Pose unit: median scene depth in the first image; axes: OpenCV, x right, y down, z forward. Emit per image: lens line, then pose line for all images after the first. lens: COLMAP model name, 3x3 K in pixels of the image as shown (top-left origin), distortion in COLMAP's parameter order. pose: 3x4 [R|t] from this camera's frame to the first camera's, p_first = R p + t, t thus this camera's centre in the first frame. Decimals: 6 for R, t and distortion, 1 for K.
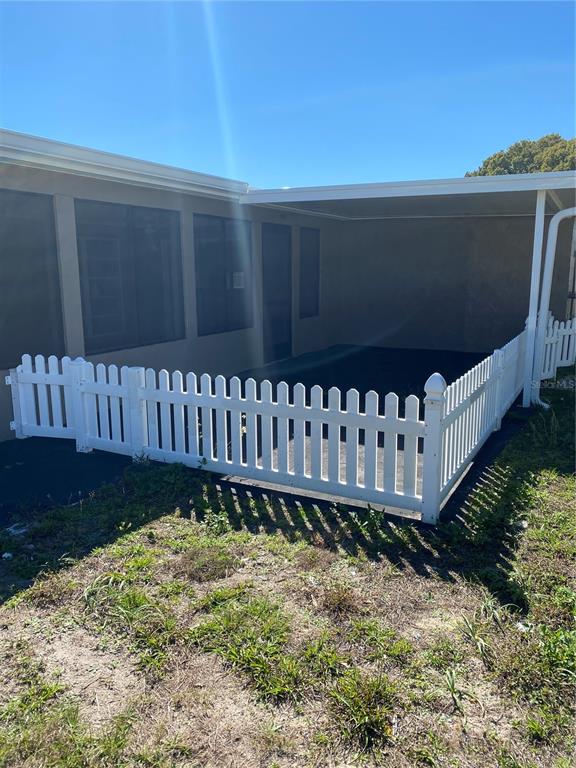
lens RADIAL K [[590.7, 0, 286.6], [0, 590.7, 384.9], [0, 0, 1]] dist [0.044537, -0.018733]
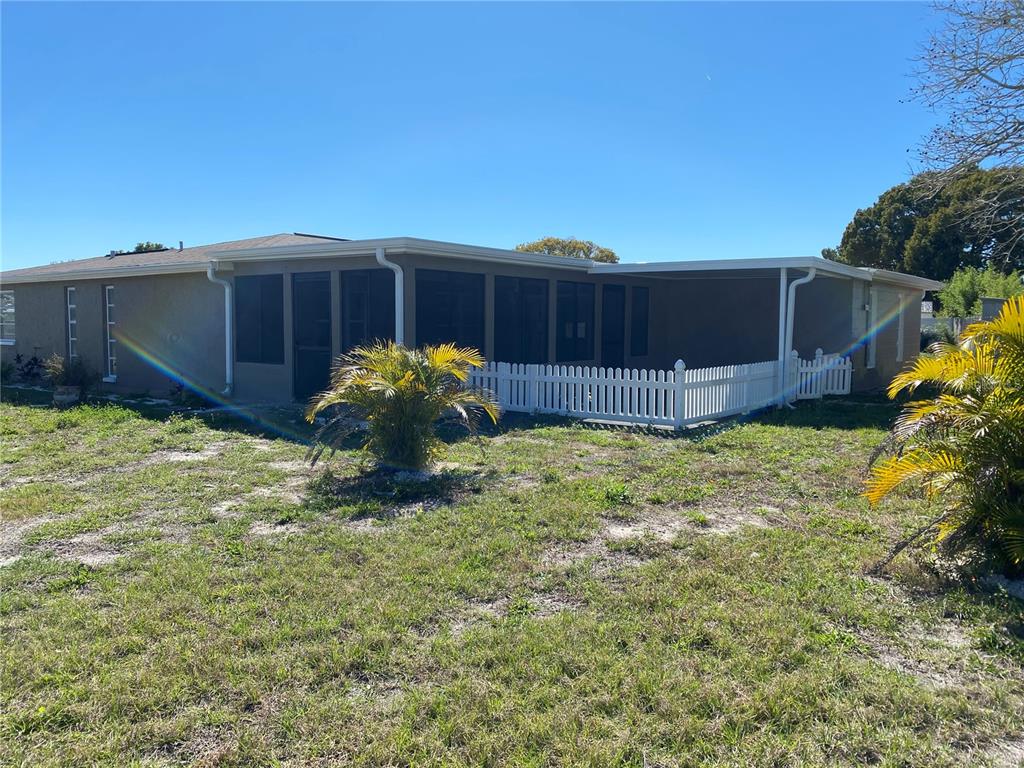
lens RADIAL K [[787.6, 0, 511.1], [0, 787.6, 381.2], [0, 0, 1]] dist [0.044537, -0.018733]
pose [[0.988200, 0.015675, -0.152368, 0.063058], [-0.034423, 0.992031, -0.121203, 0.342014], [0.149254, 0.125018, 0.980864, -1.534532]]
